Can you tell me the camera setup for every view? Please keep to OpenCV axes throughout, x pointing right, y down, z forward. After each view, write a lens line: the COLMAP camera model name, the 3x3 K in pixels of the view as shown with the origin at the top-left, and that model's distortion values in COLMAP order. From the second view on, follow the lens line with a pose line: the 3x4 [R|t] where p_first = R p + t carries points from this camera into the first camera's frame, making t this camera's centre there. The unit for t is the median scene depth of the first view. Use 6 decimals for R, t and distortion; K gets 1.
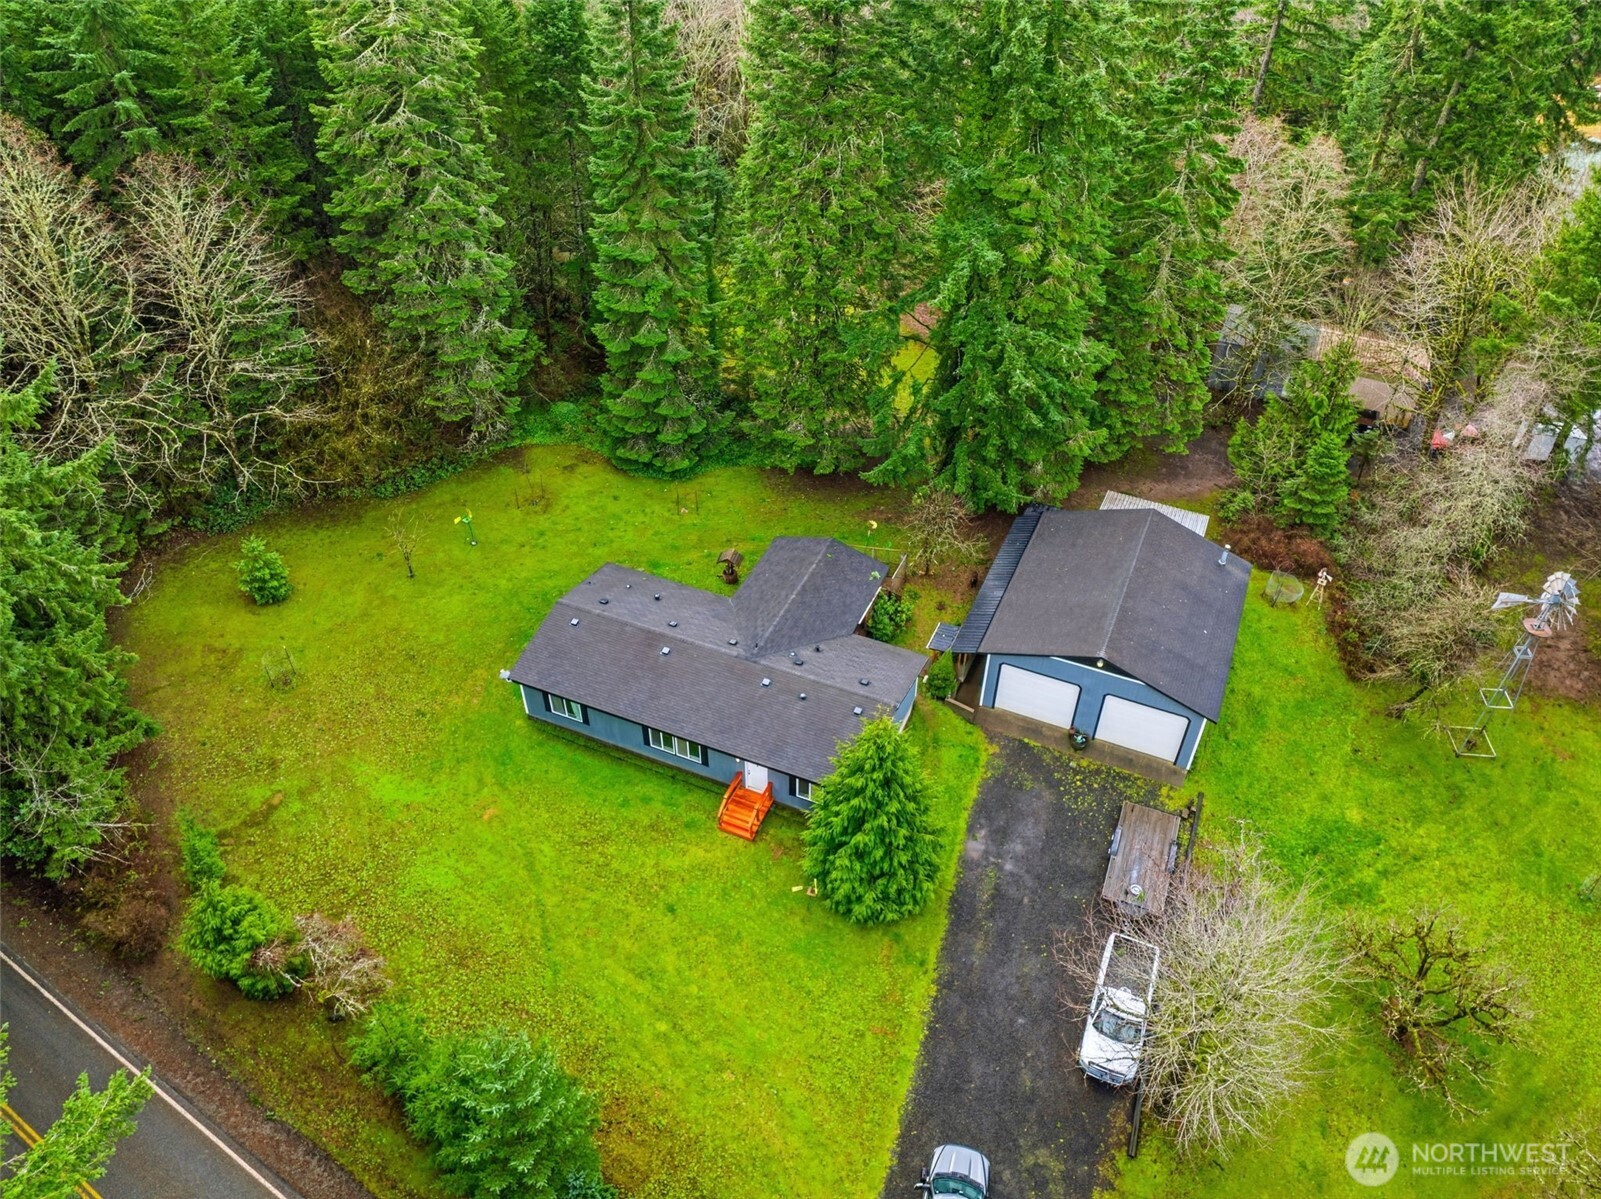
lens RADIAL K [[1134.3, 0, 800.5], [0, 1134.3, 599.5], [0, 0, 1]] dist [-0.033516, -0.001198]
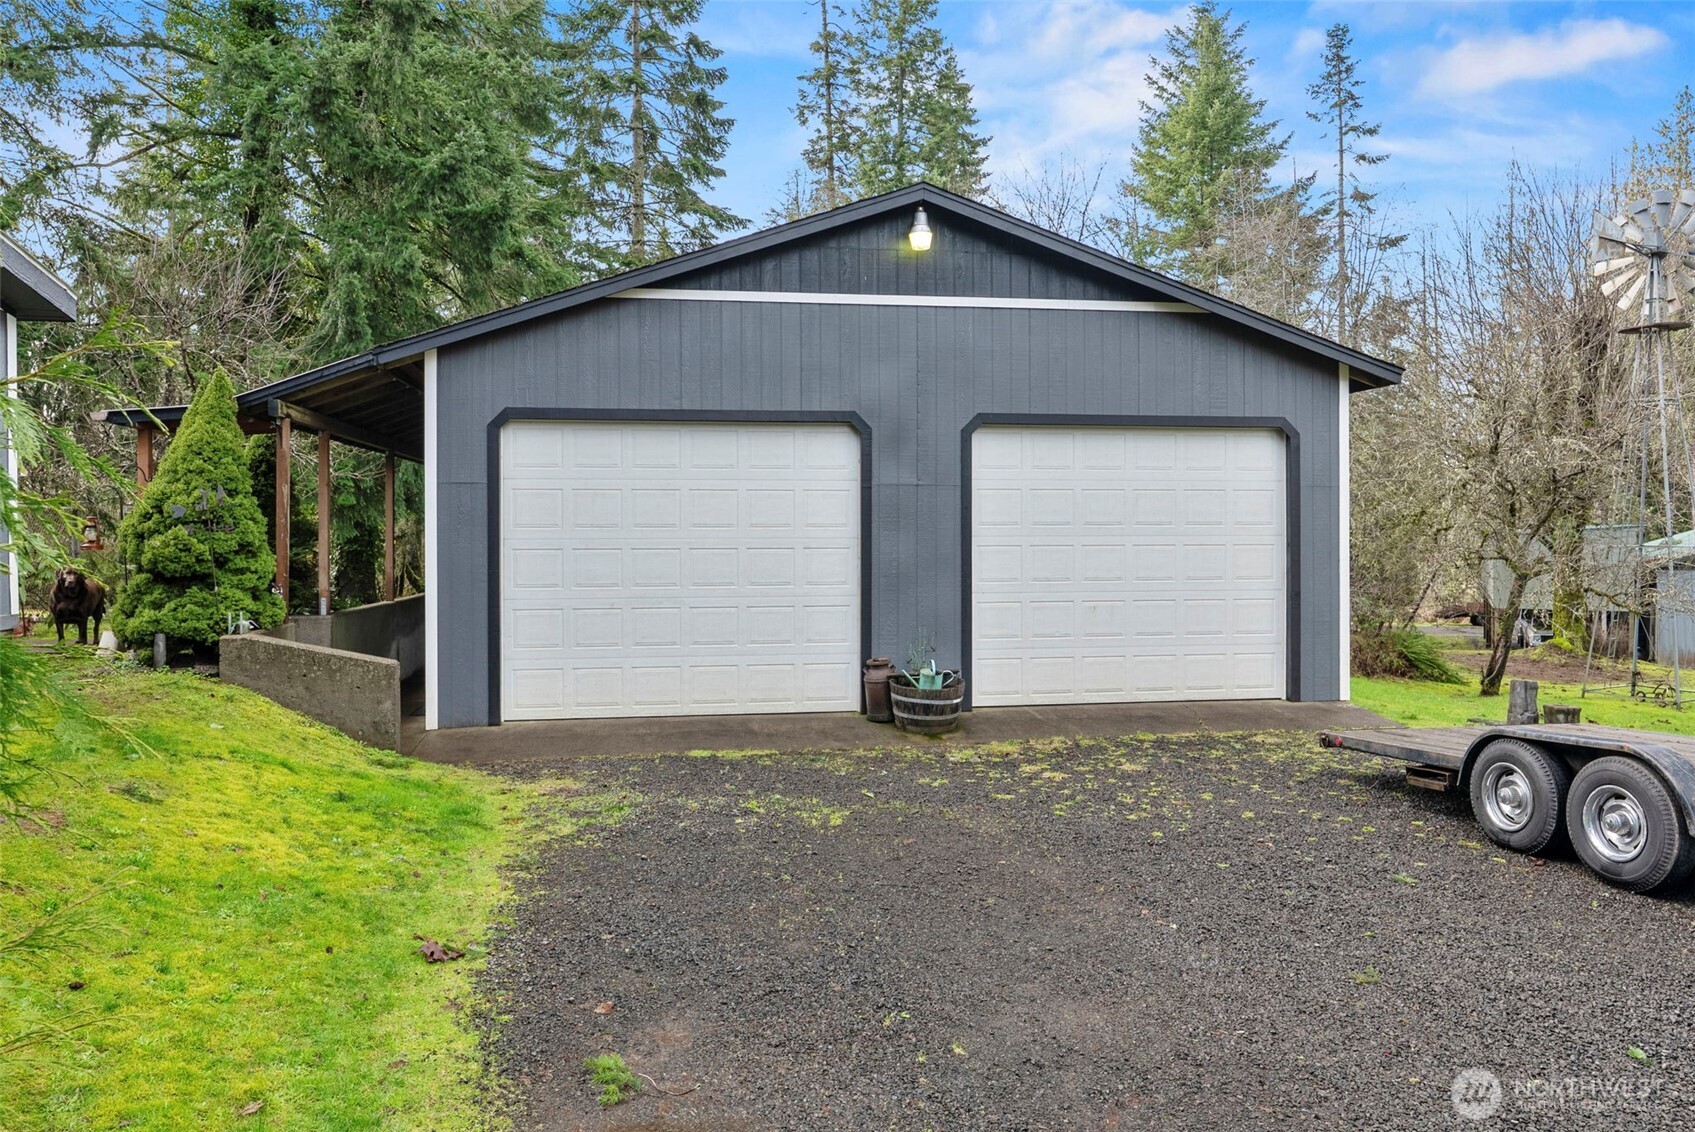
lens RADIAL K [[1144.4, 0, 847.5], [0, 1144.4, 566.0], [0, 0, 1]] dist [-0.002614, 0.000797]
pose [[0.835290, -0.011292, 0.549694, 0.118566], [0.372851, 0.746407, -0.551234, 0.233474], [-0.404071, 0.665394, 0.627677, 0.895133]]
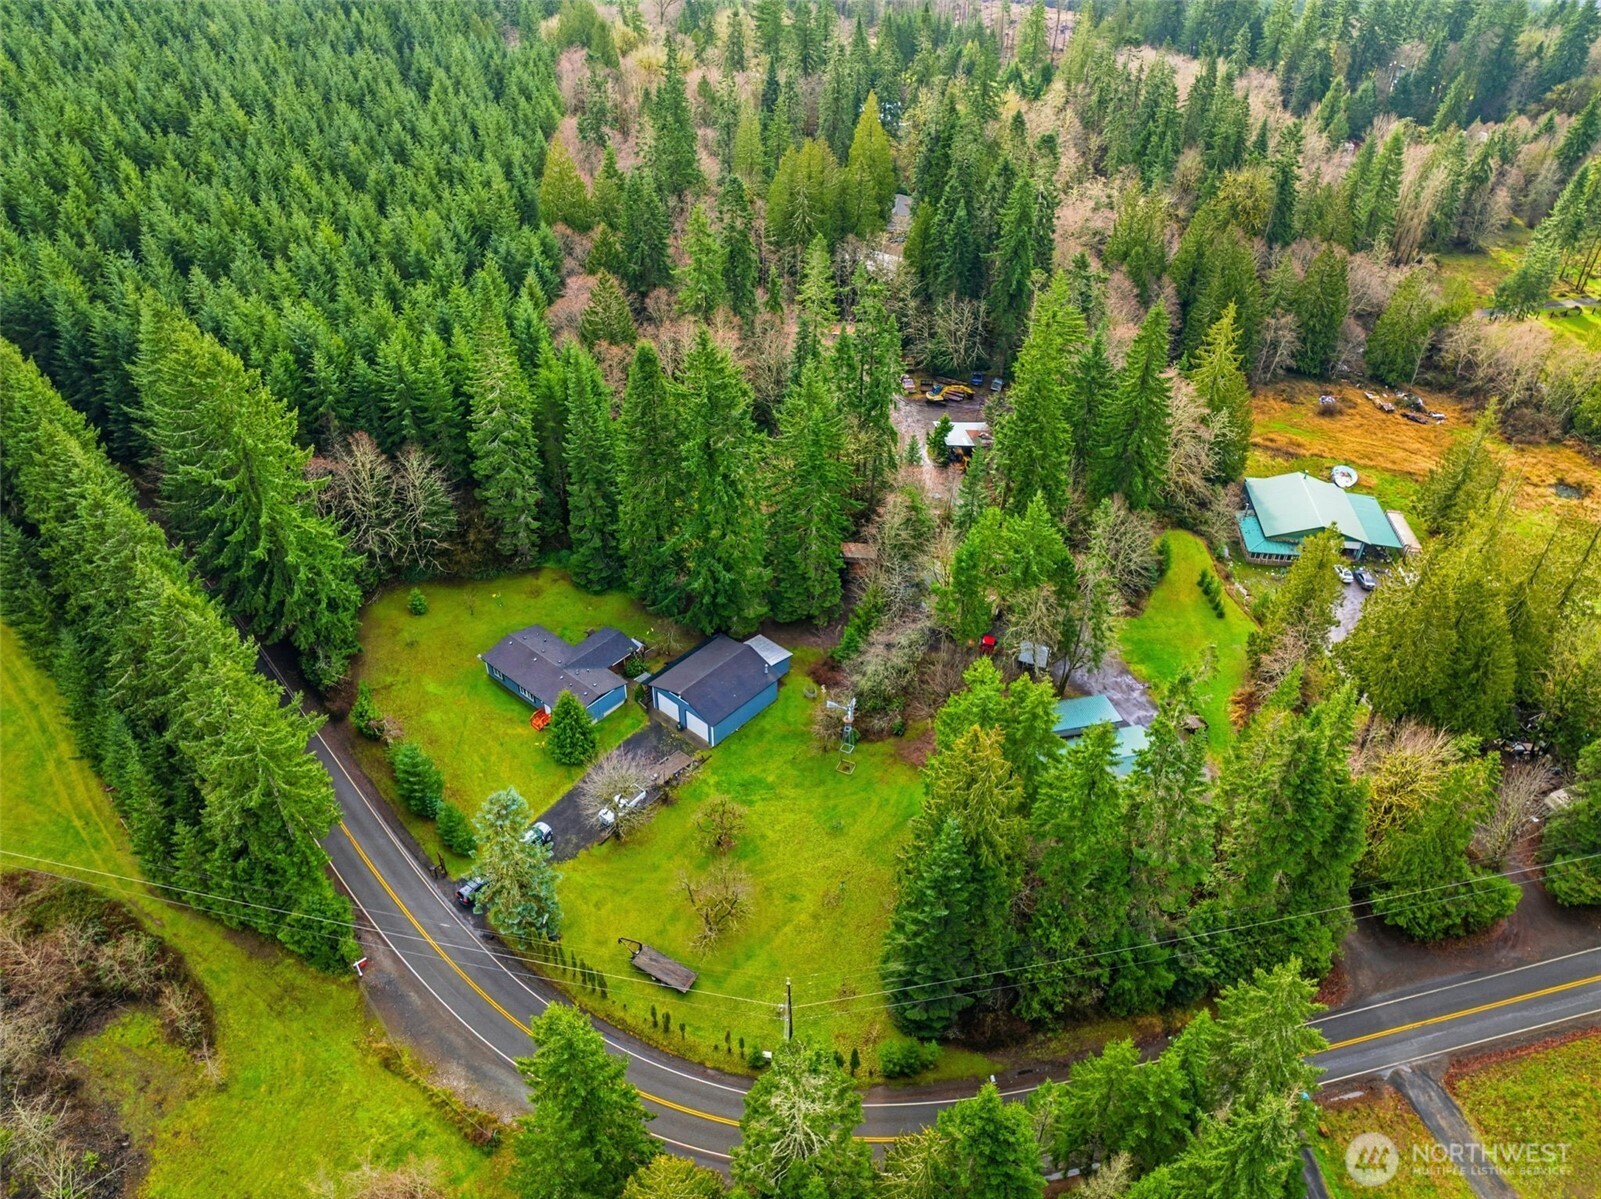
lens RADIAL K [[1134.3, 0, 800.5], [0, 1134.3, 599.5], [0, 0, 1]] dist [-0.033516, -0.001198]
pose [[0.954201, 0.182838, -0.236793, 1.119188], [-0.199063, 0.978891, -0.046317, -0.097965], [0.223327, 0.091332, 0.970455, -1.518218]]
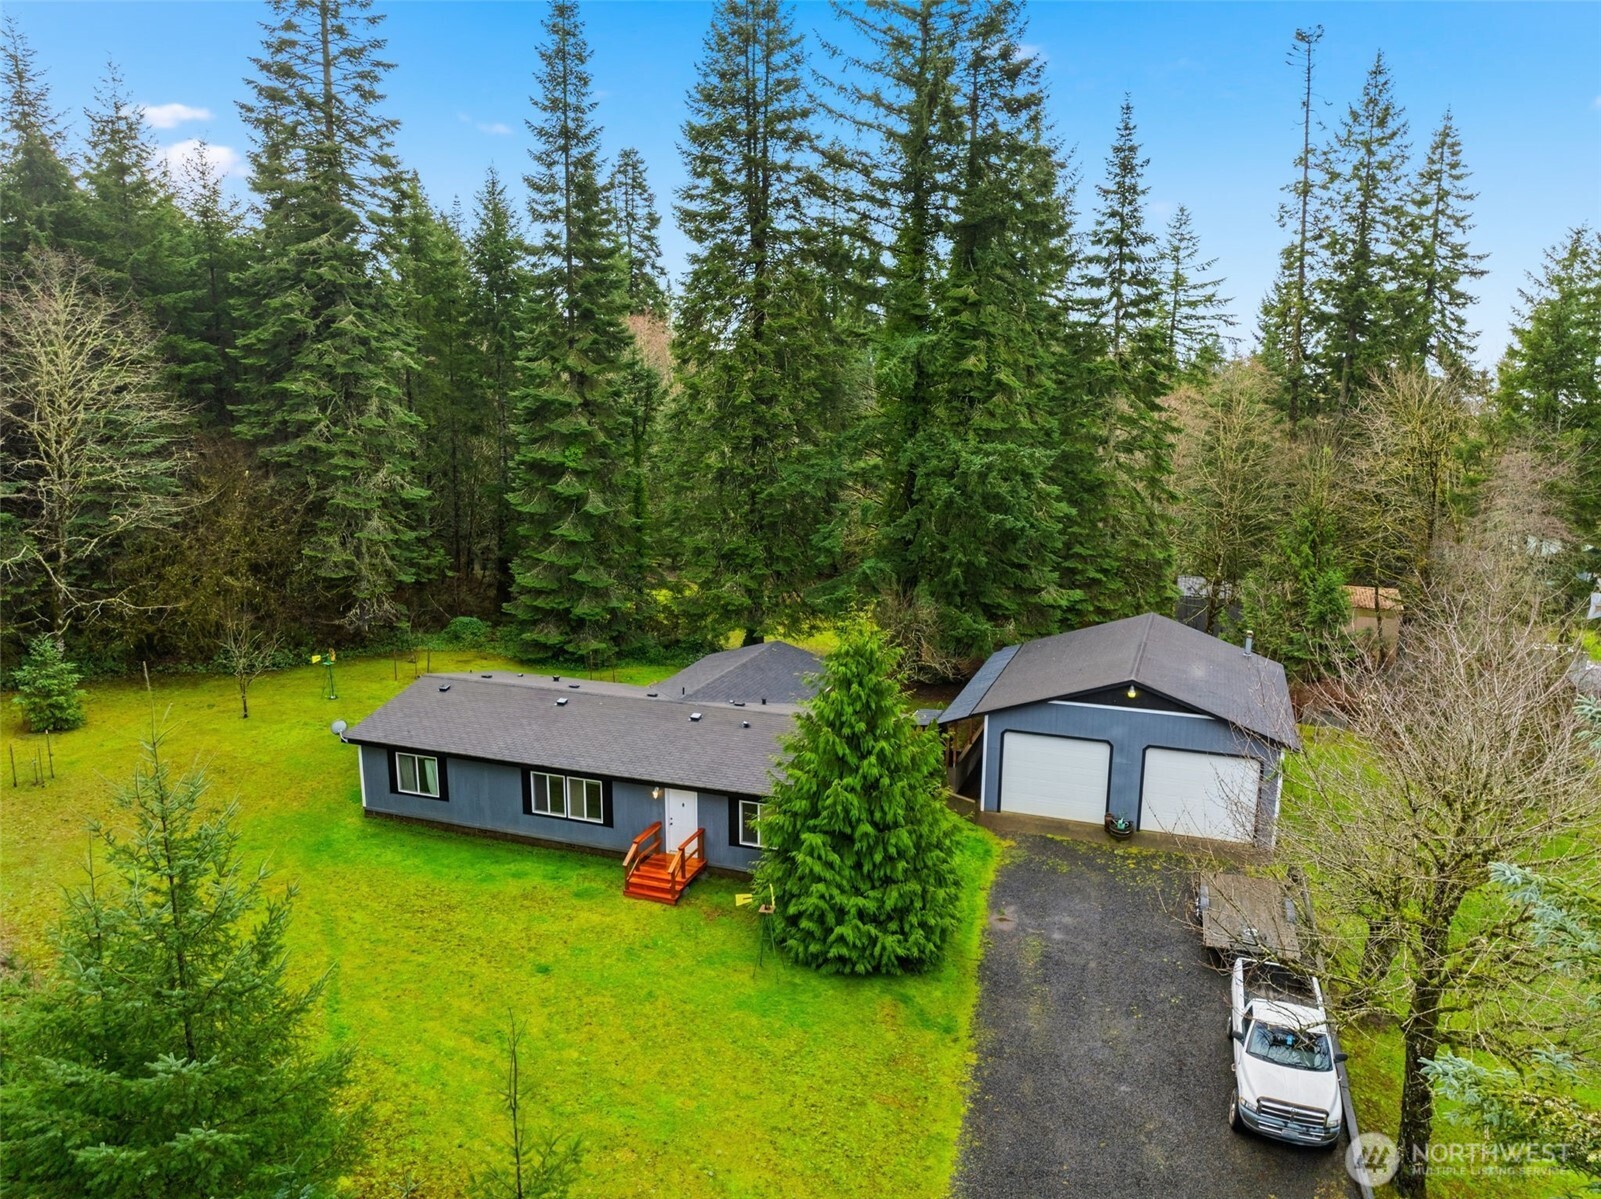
lens RADIAL K [[1134.3, 0, 800.5], [0, 1134.3, 599.5], [0, 0, 1]] dist [-0.033516, -0.001198]
pose [[0.997901, -0.013616, 0.063312, -0.007796], [0.043428, 0.865937, -0.498265, 0.372581], [-0.048040, 0.499968, 0.864710, 0.311567]]
